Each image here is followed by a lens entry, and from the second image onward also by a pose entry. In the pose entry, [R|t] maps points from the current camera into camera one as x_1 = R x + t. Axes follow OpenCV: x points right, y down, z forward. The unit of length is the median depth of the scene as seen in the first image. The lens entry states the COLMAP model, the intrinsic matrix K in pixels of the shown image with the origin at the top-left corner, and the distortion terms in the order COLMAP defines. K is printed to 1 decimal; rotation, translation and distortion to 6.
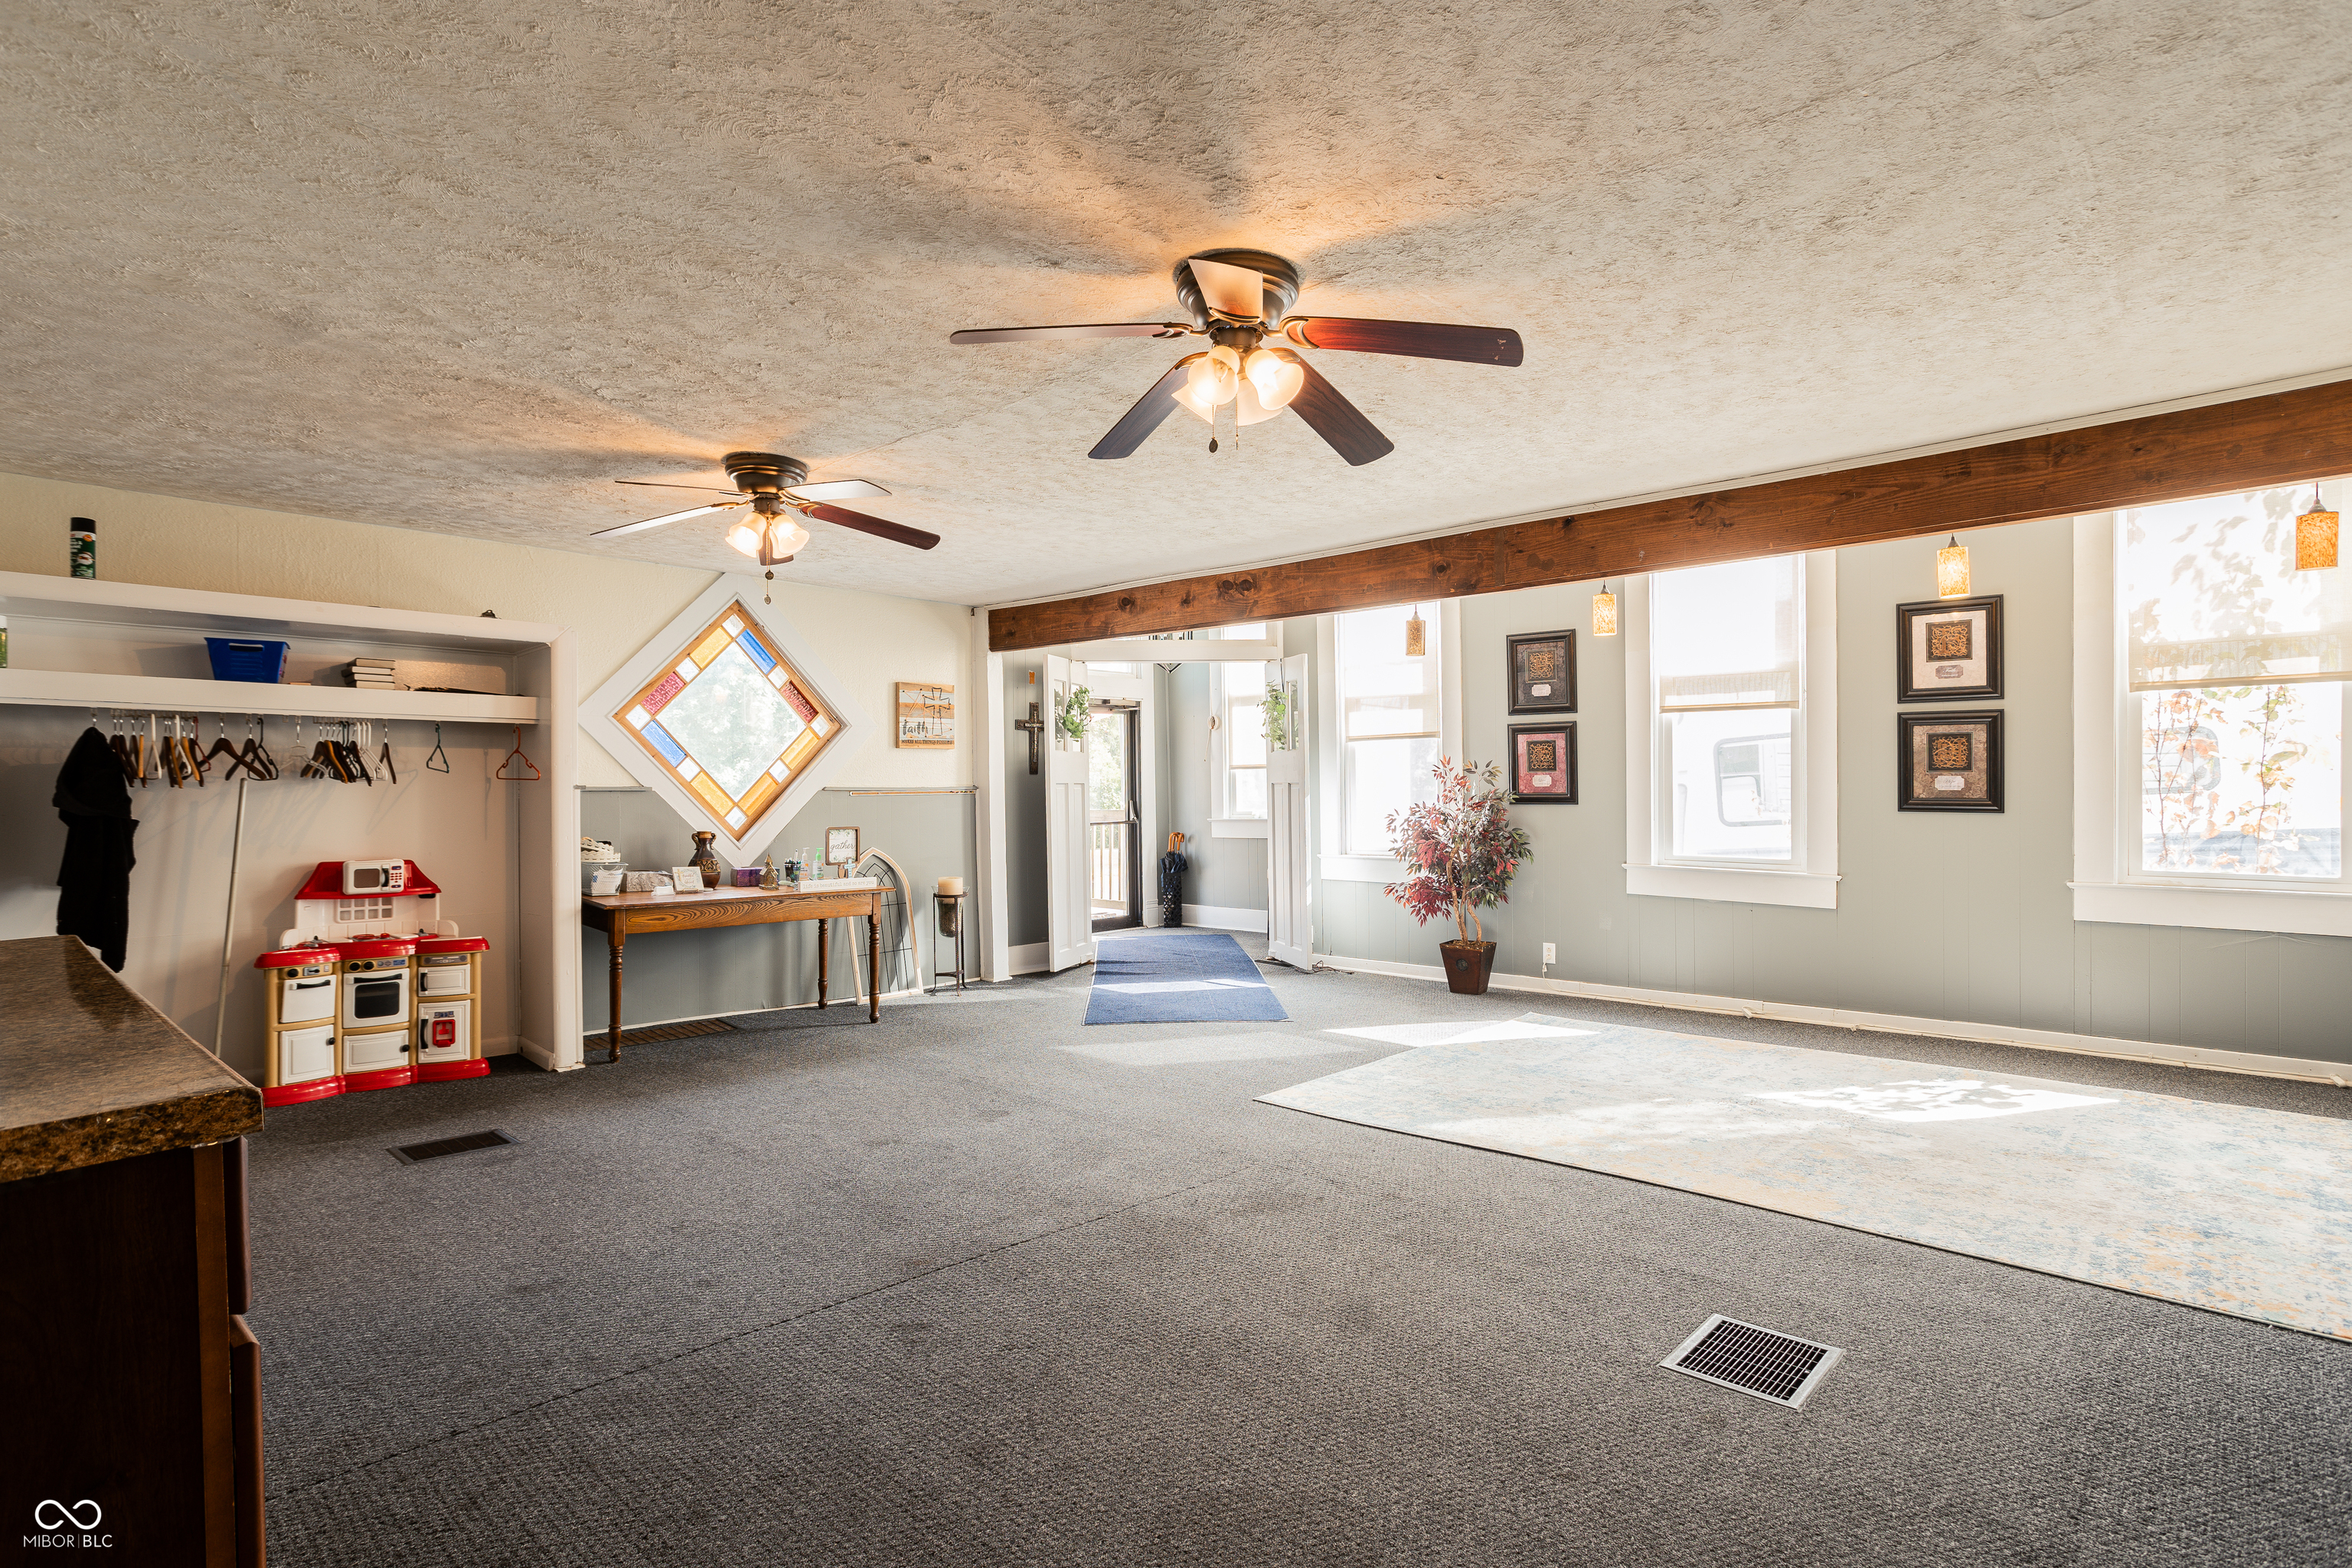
lens RADIAL K [[1134.3, 0, 1158.2], [0, 1134.3, 791.6], [0, 0, 1]] dist [-0.056062, 0.032131]
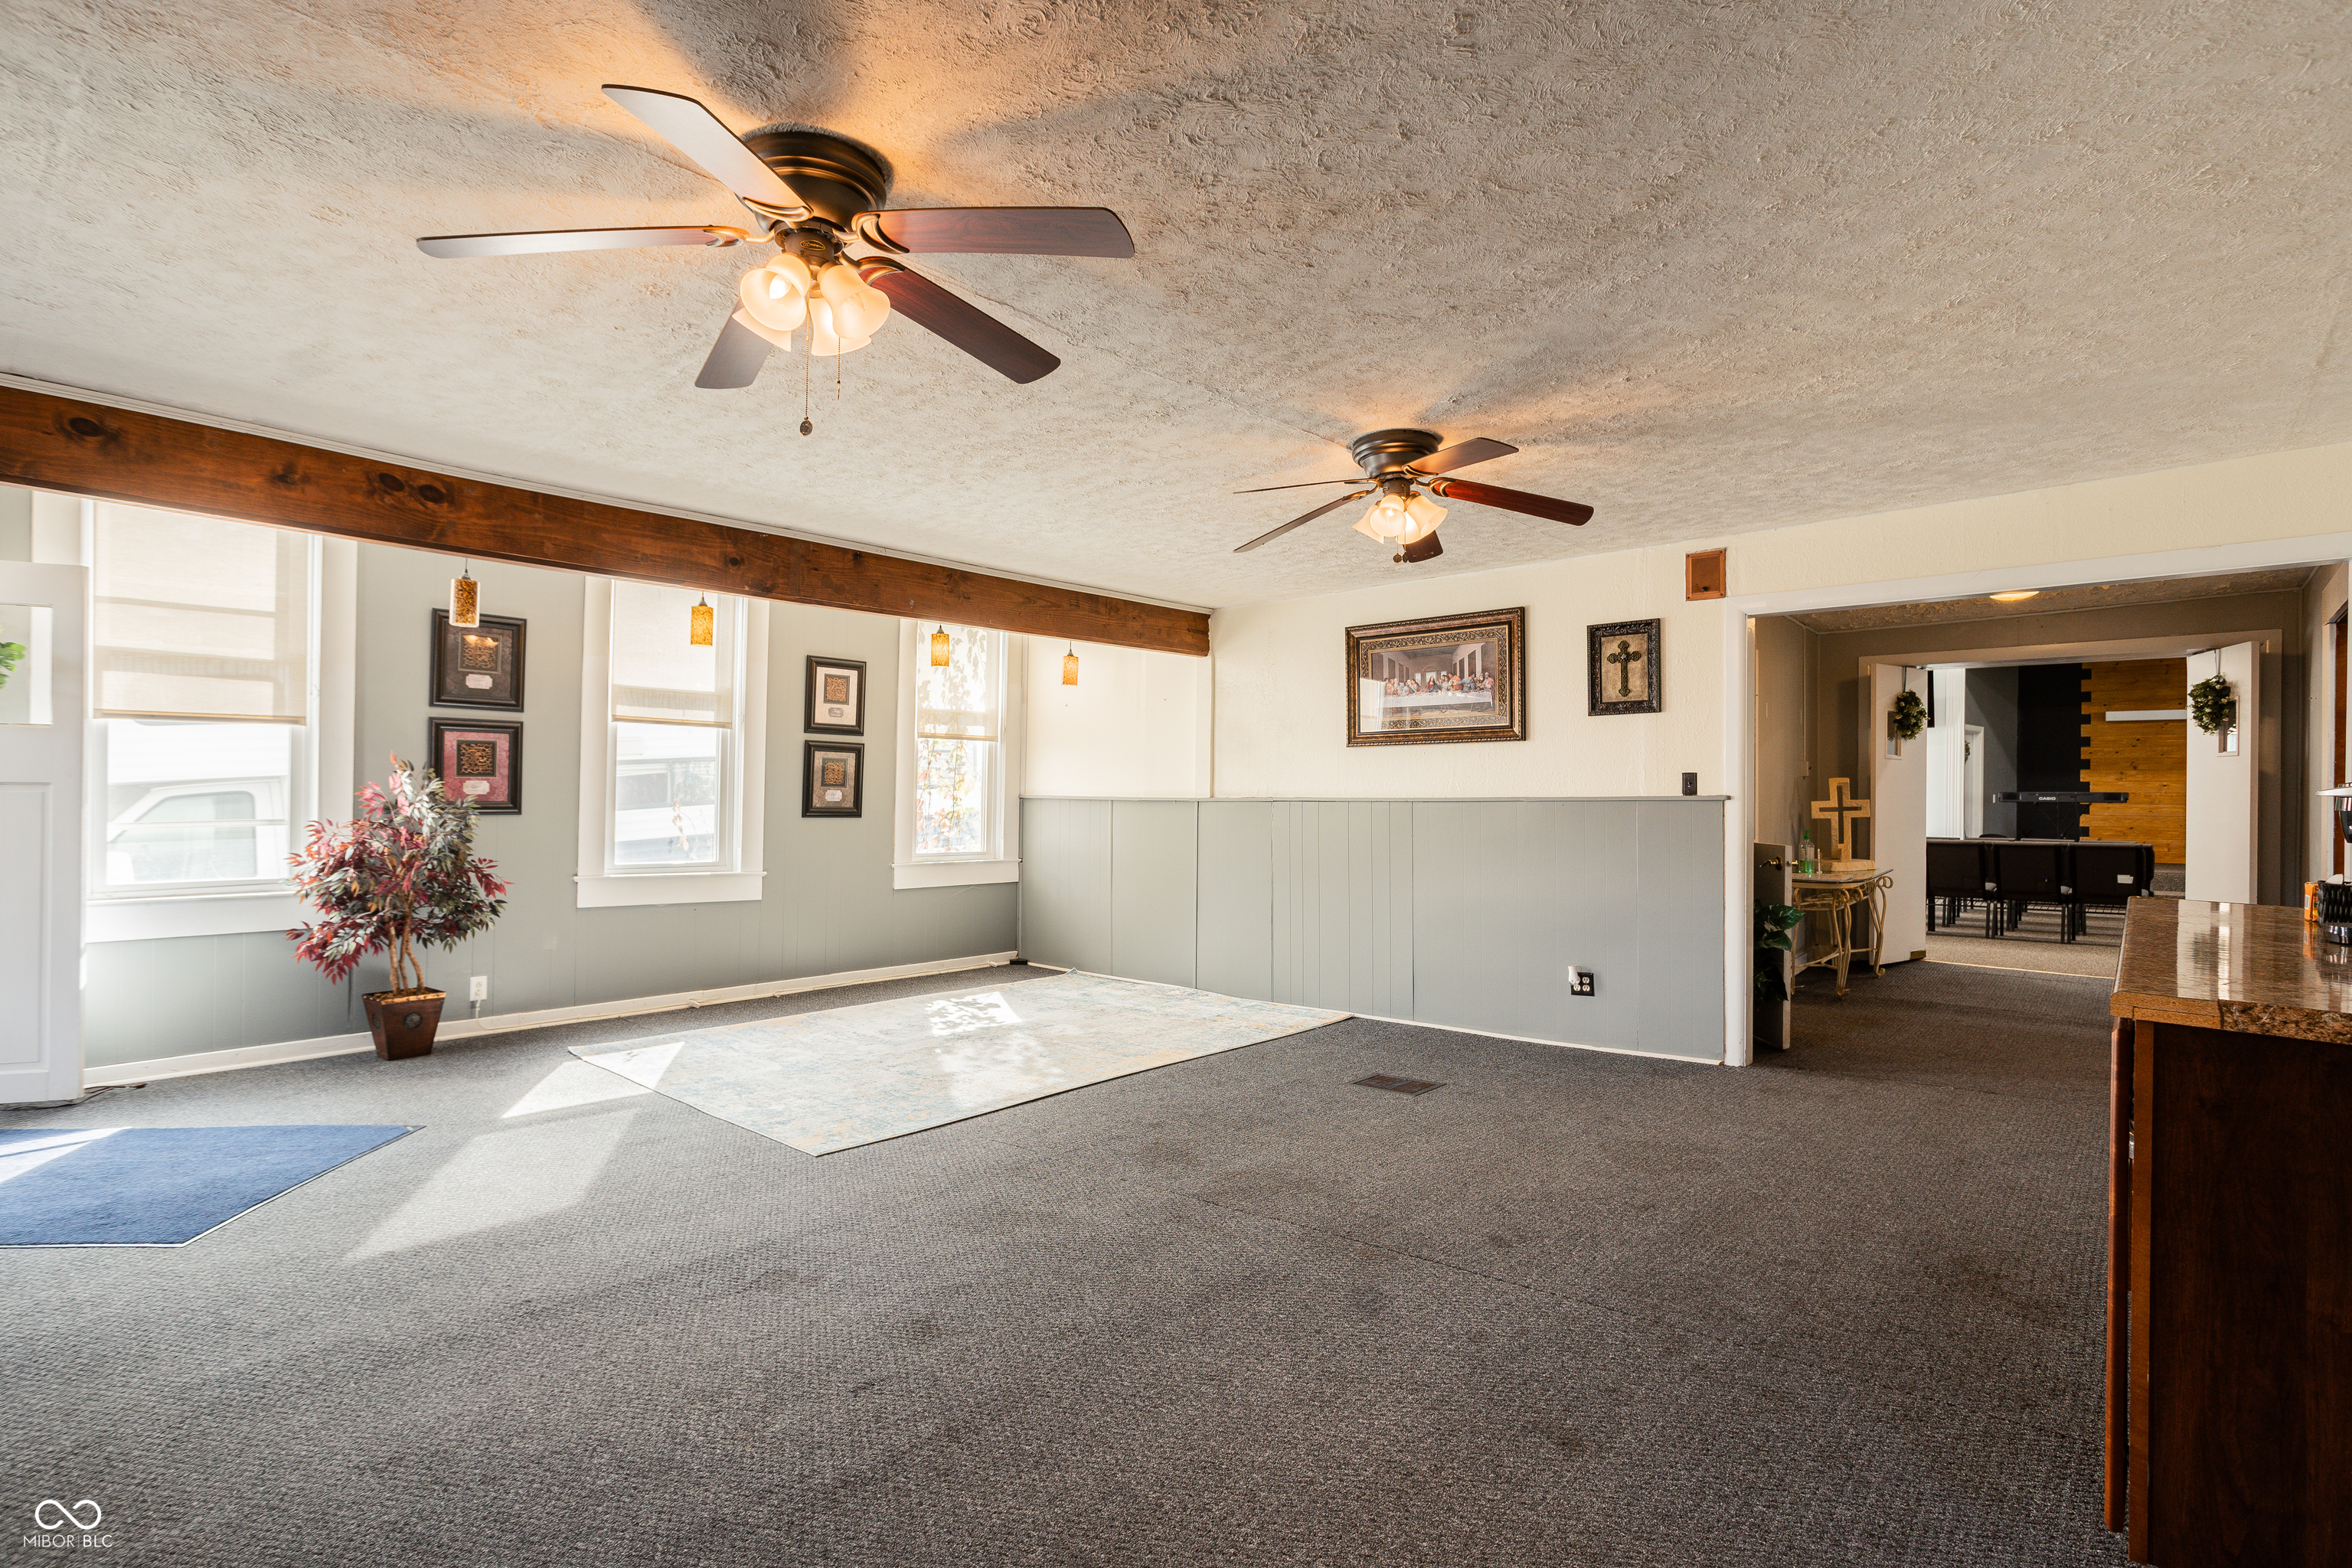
lens RADIAL K [[1134.3, 0, 1158.2], [0, 1134.3, 791.6], [0, 0, 1]] dist [-0.056062, 0.032131]
pose [[-0.006478, 0.013494, 0.999888, -0.646145], [-0.002868, 0.999905, -0.013512, 0.004693], [-0.999975, -0.002955, -0.006438, 0.620652]]
